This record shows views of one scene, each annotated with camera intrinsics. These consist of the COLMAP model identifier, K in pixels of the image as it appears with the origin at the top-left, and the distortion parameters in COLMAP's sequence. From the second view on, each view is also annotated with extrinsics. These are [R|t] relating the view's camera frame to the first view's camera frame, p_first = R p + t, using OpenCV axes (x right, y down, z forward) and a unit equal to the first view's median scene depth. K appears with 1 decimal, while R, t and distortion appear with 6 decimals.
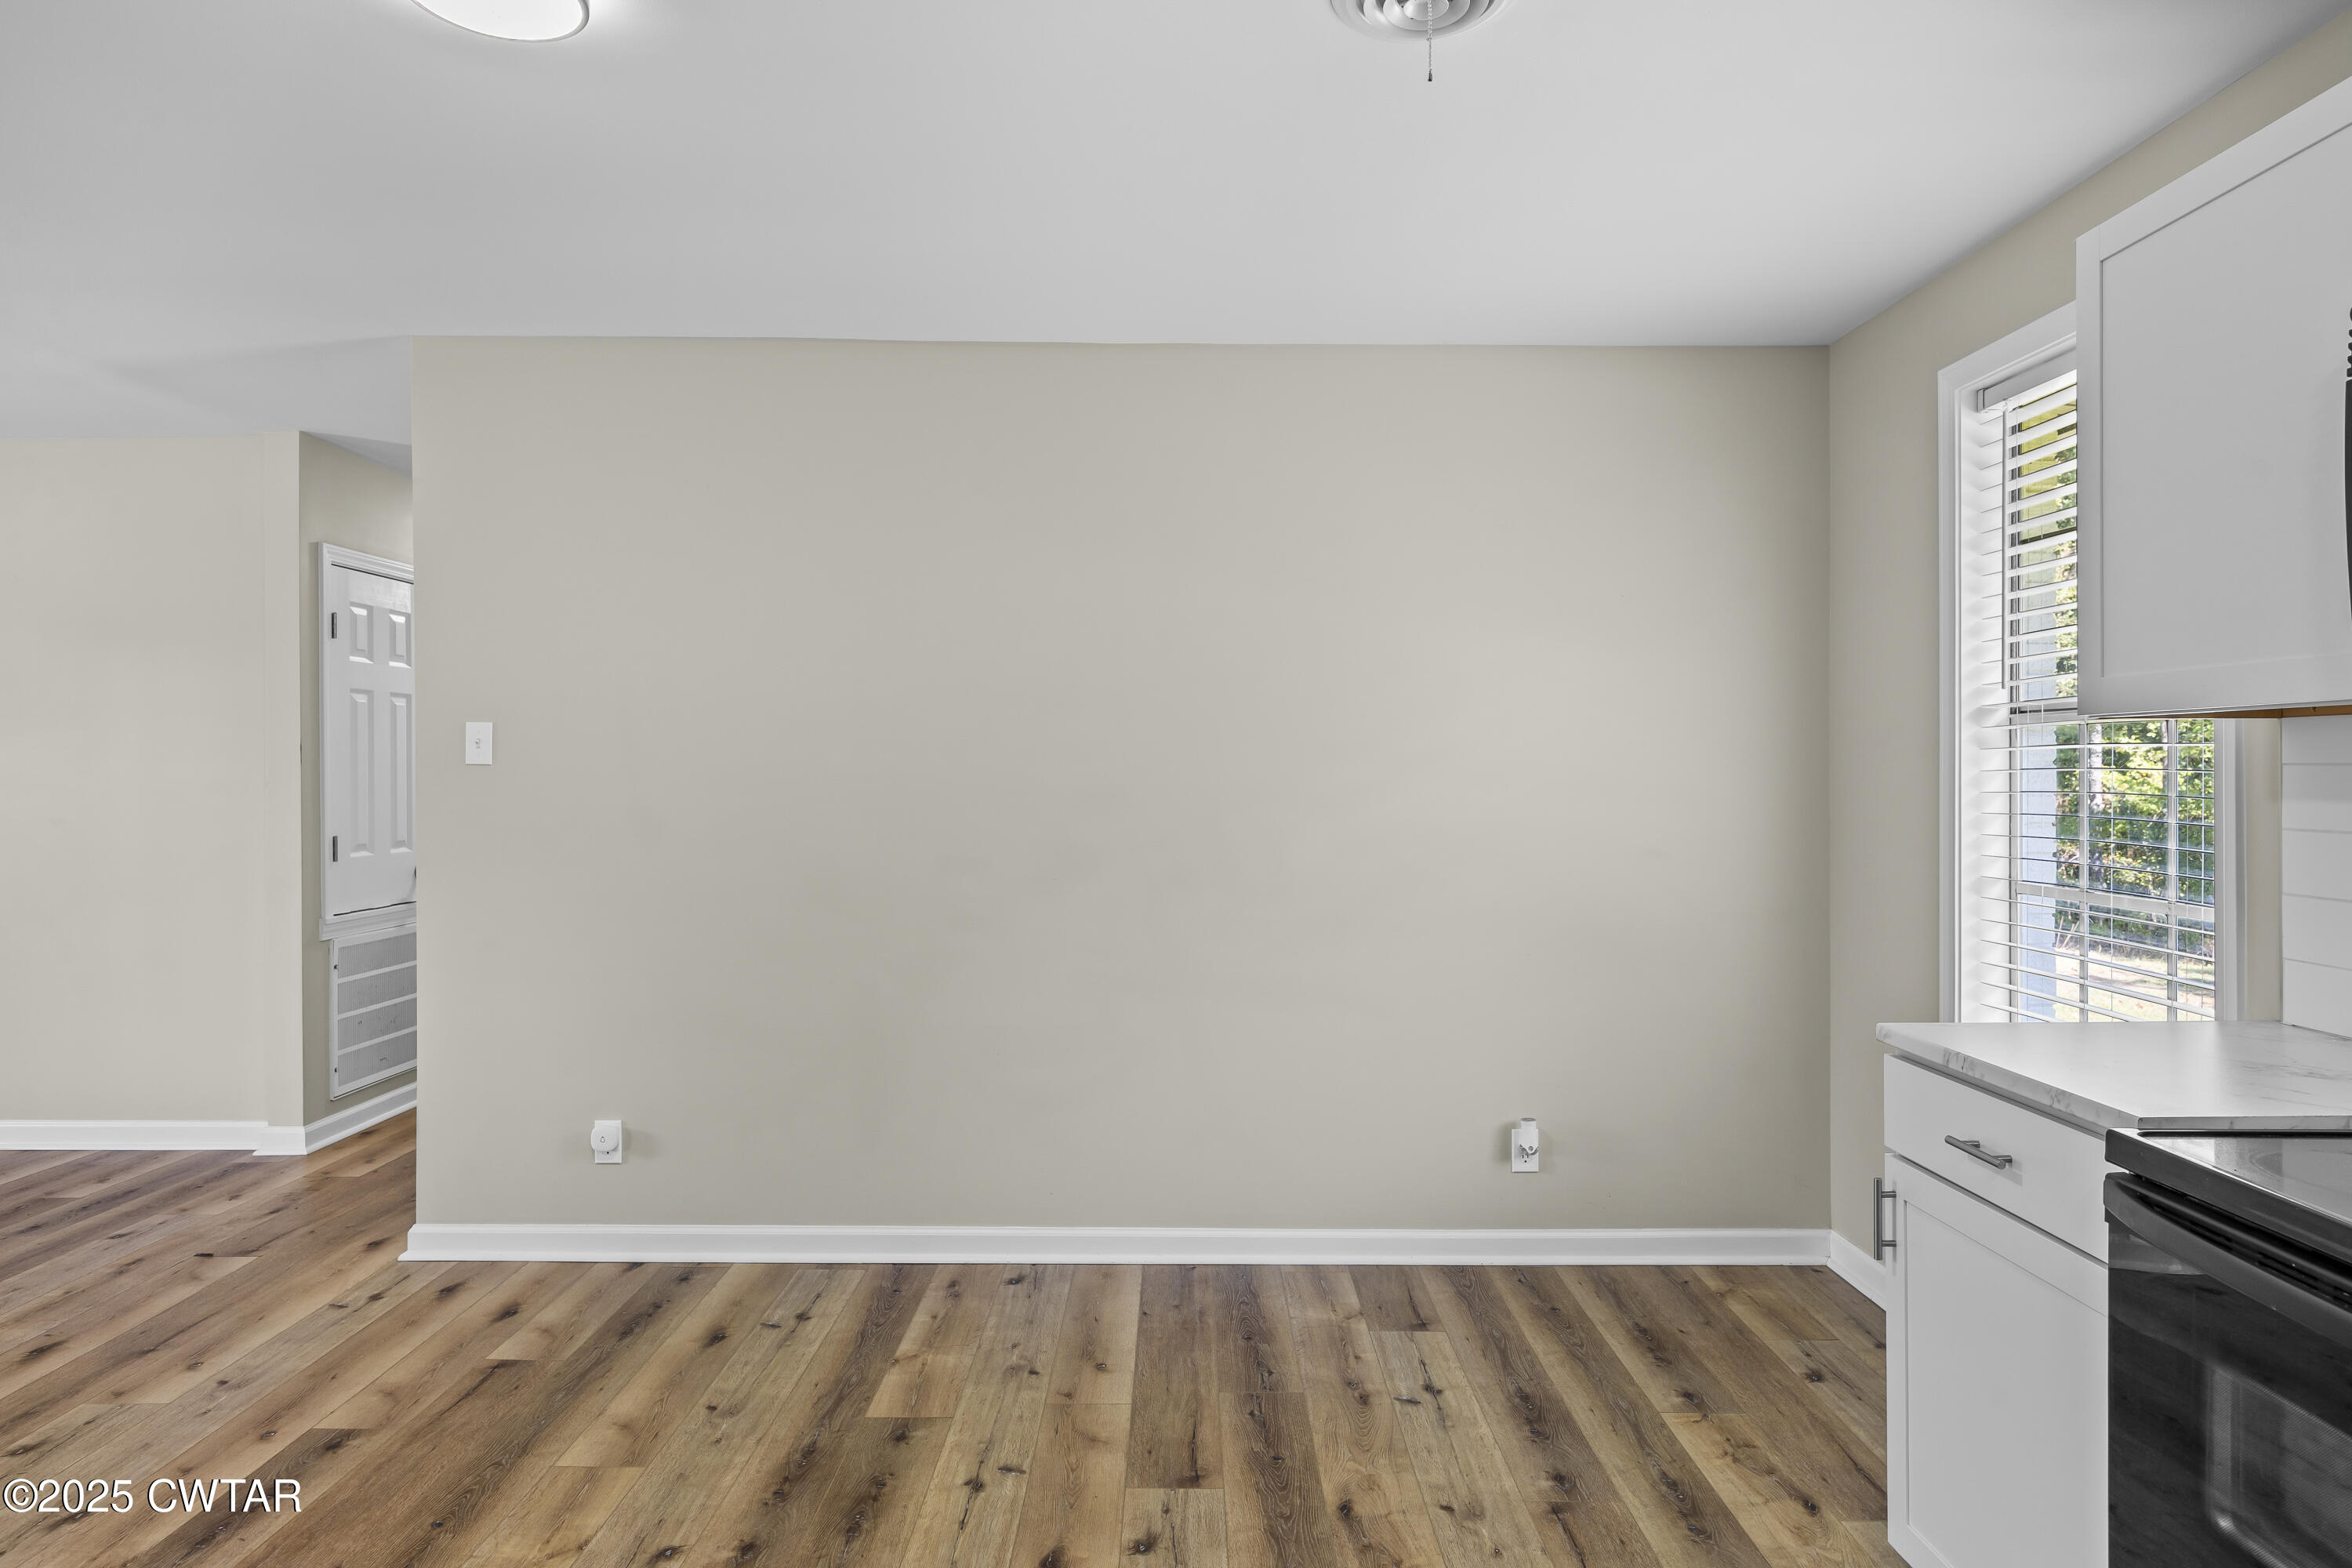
lens RADIAL K [[1394.4, 0, 1176.0], [0, 1394.4, 784.0], [0, 0, 1]] dist [-0.005012, -0.001047]
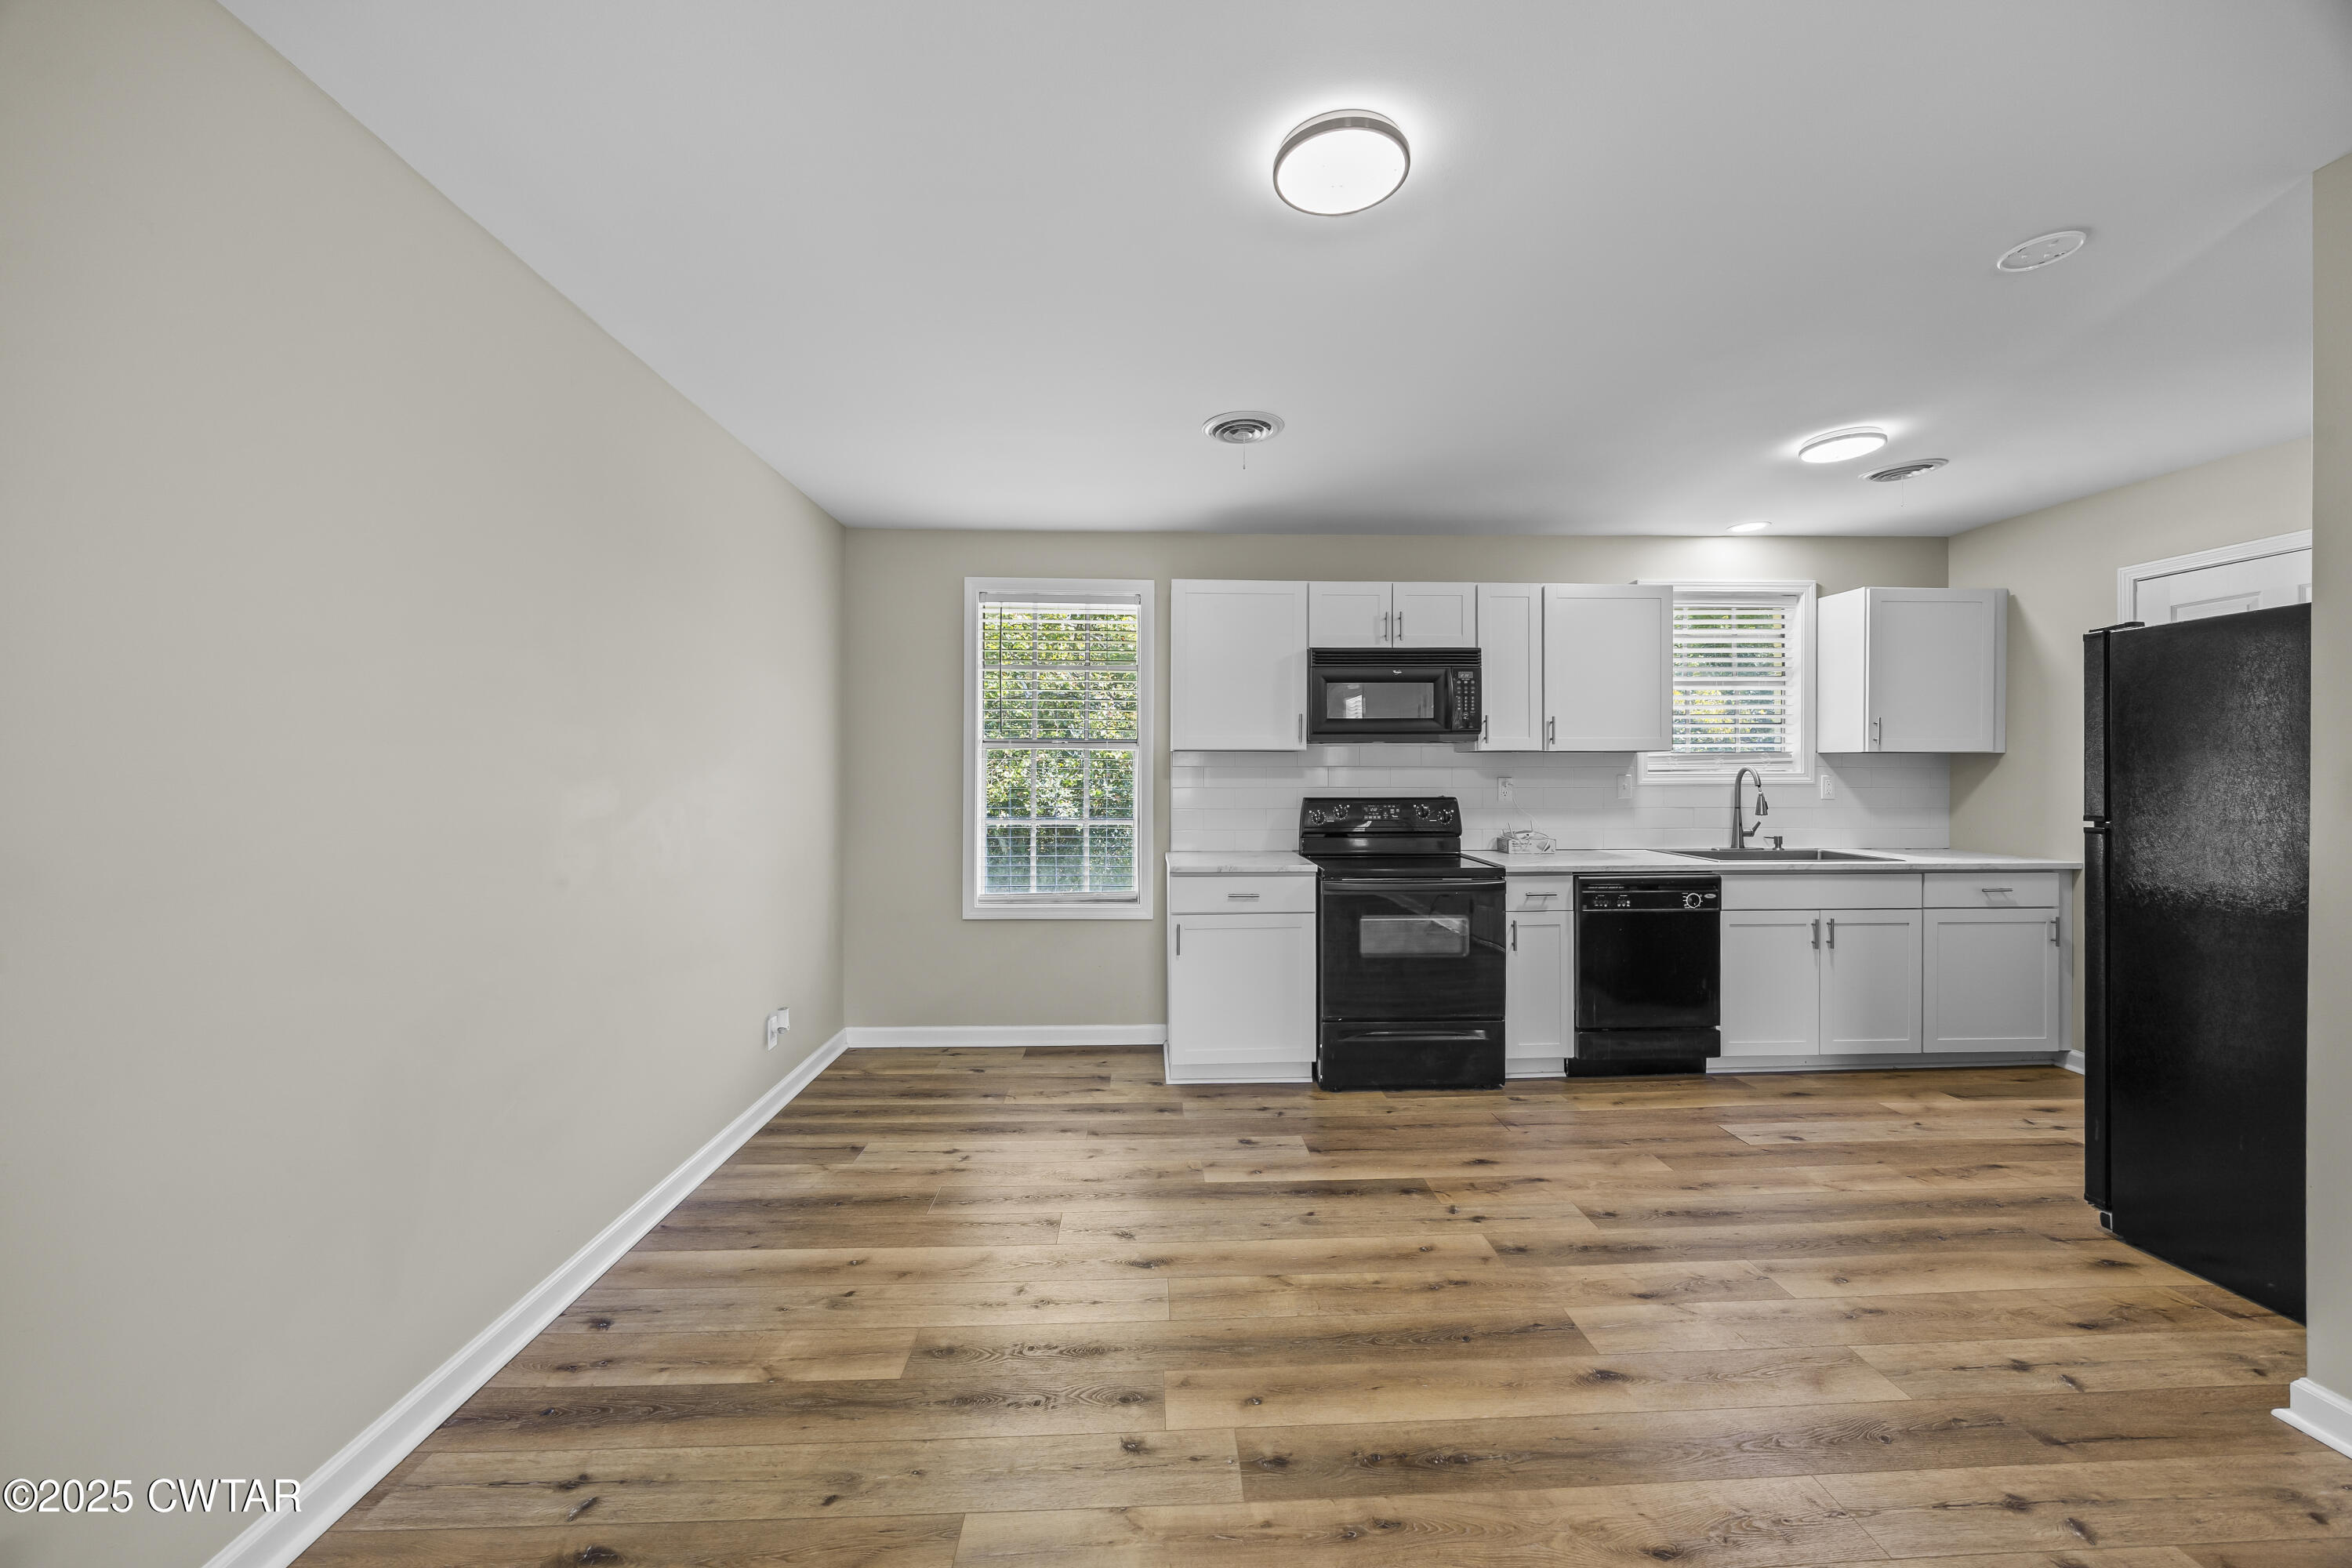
lens RADIAL K [[906.8, 0, 1183.6], [0, 906.8, 768.4], [0, 0, 1]] dist [-0.001574, -0.000056]
pose [[-0.042614, 0.002519, 0.999088, -0.776657], [0.009202, 0.999955, -0.002128, -0.002667], [-0.999049, 0.009103, -0.042635, 0.686050]]
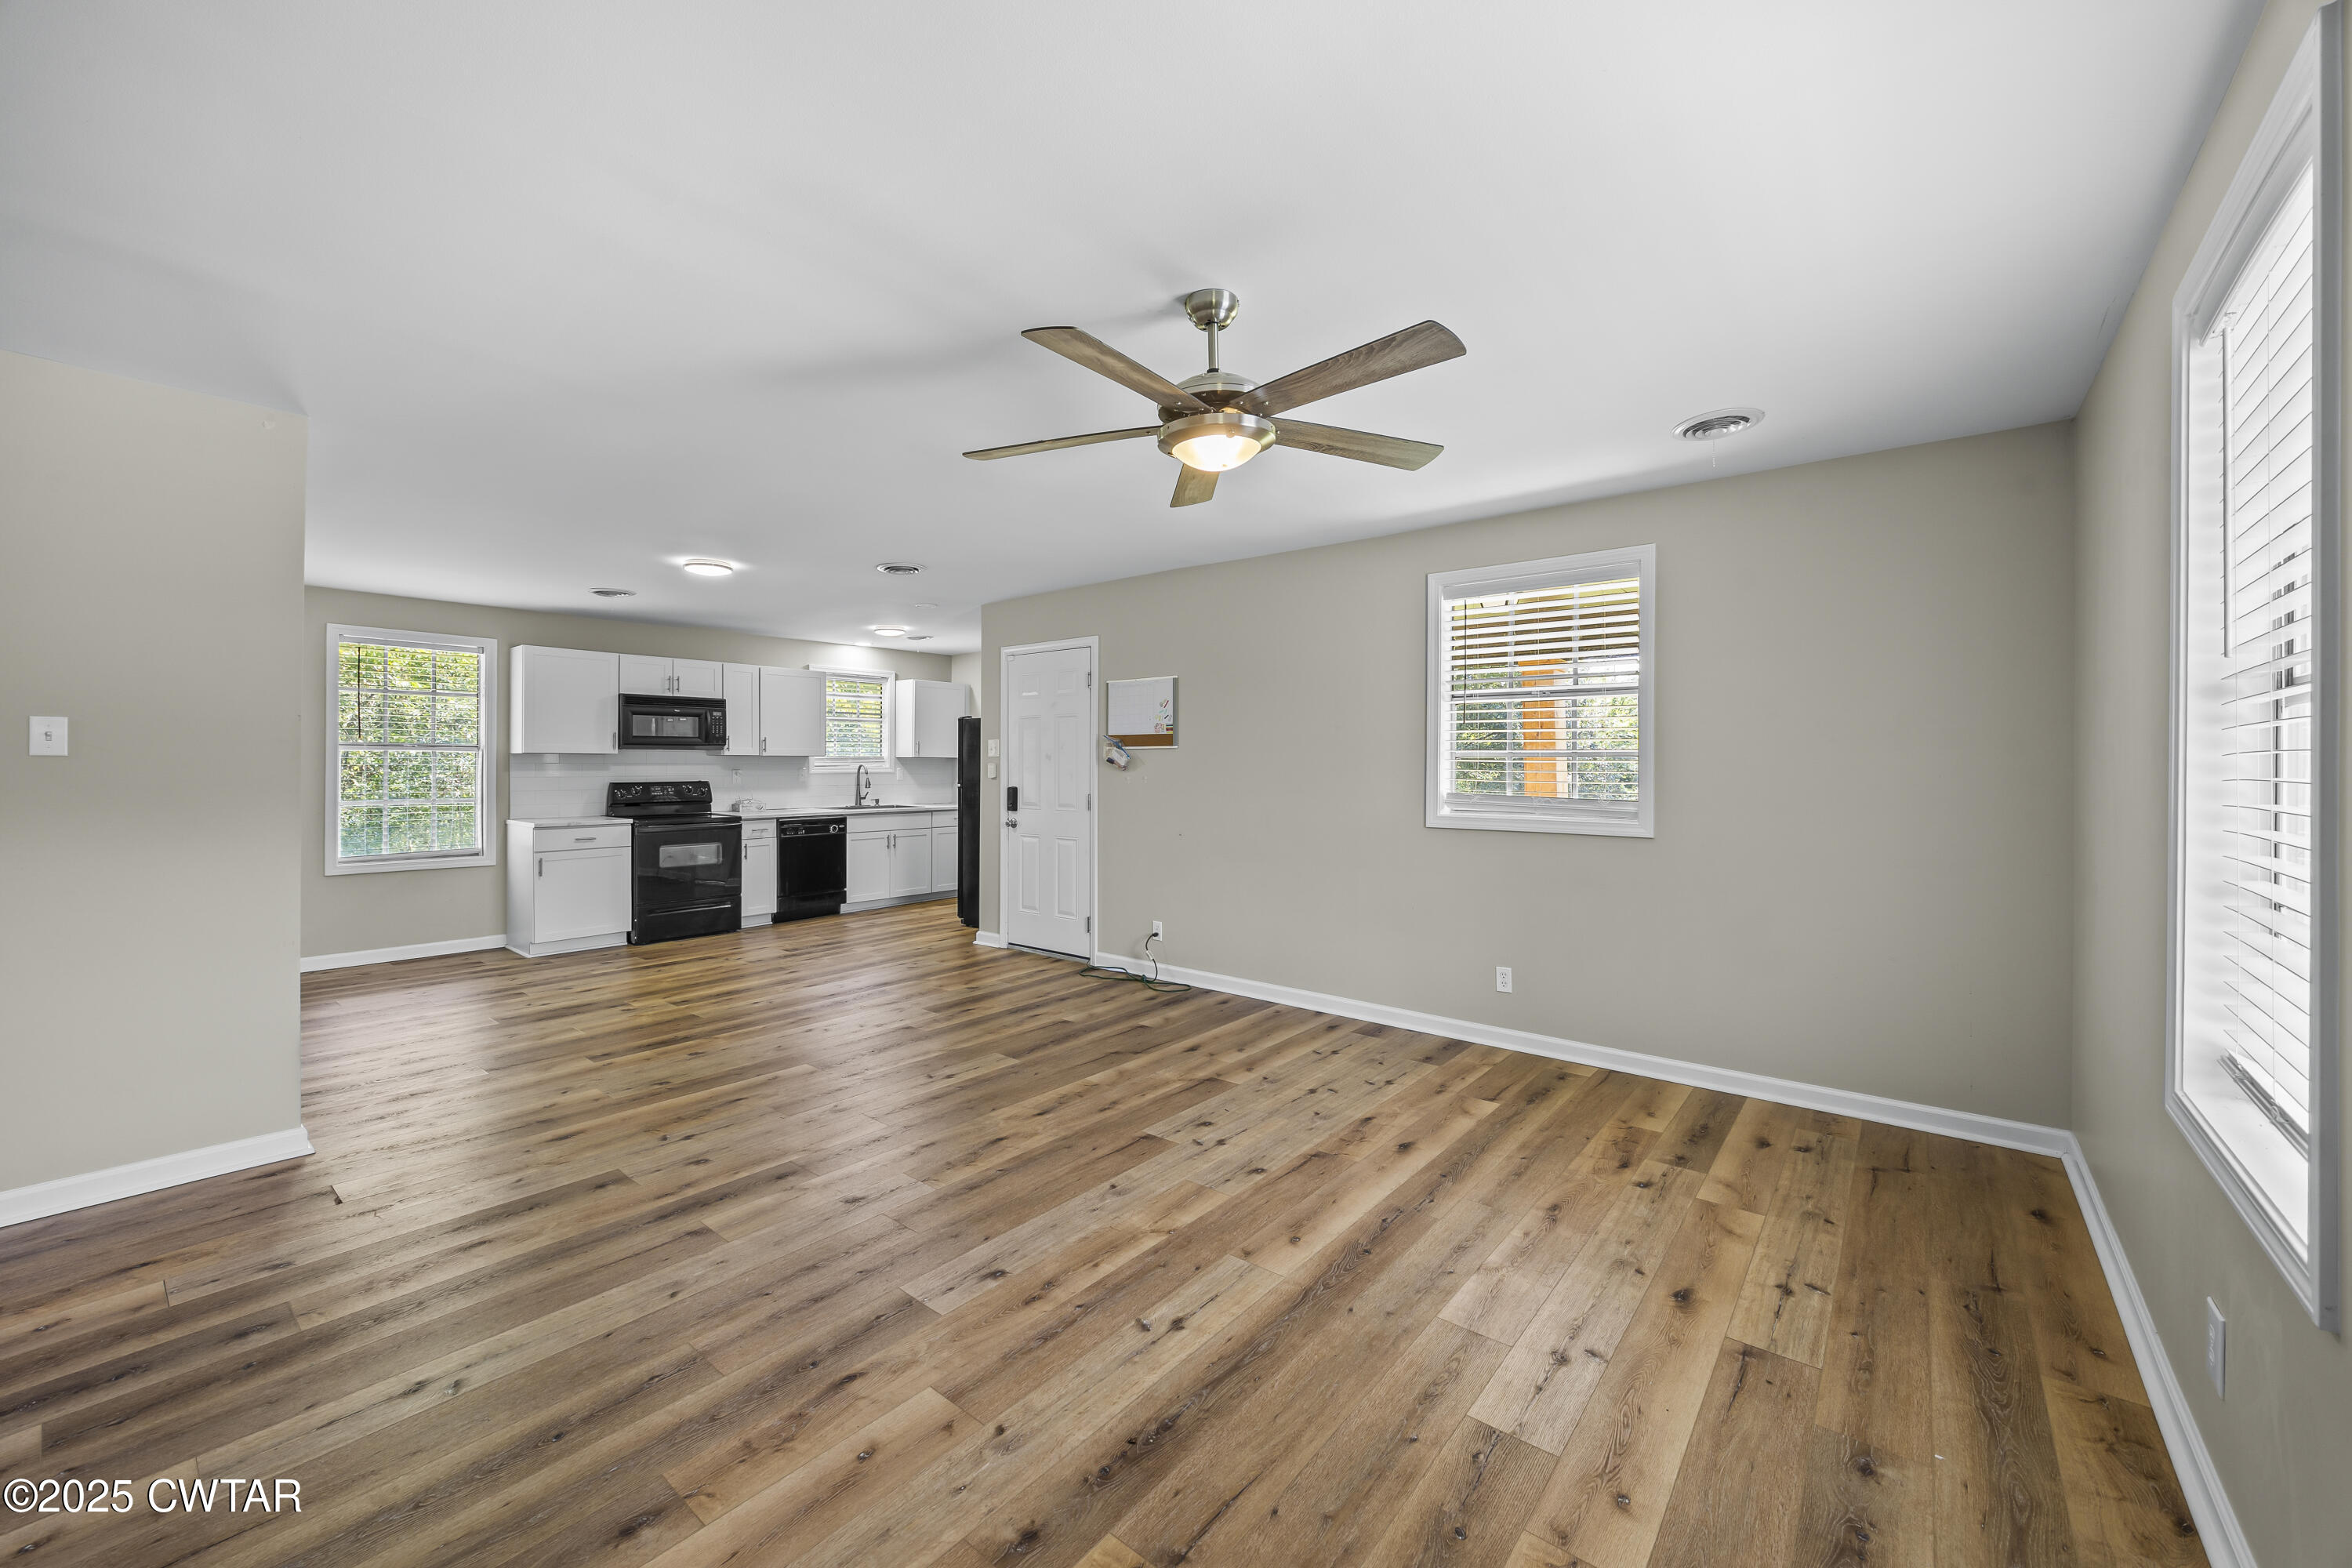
lens RADIAL K [[906.8, 0, 1183.6], [0, 906.8, 768.4], [0, 0, 1]] dist [-0.001574, -0.000056]
pose [[-0.775633, -0.002849, 0.631177, -1.852914], [0.004582, 0.999938, 0.010145, -0.010272], [-0.631167, 0.010760, -0.775572, 1.249738]]
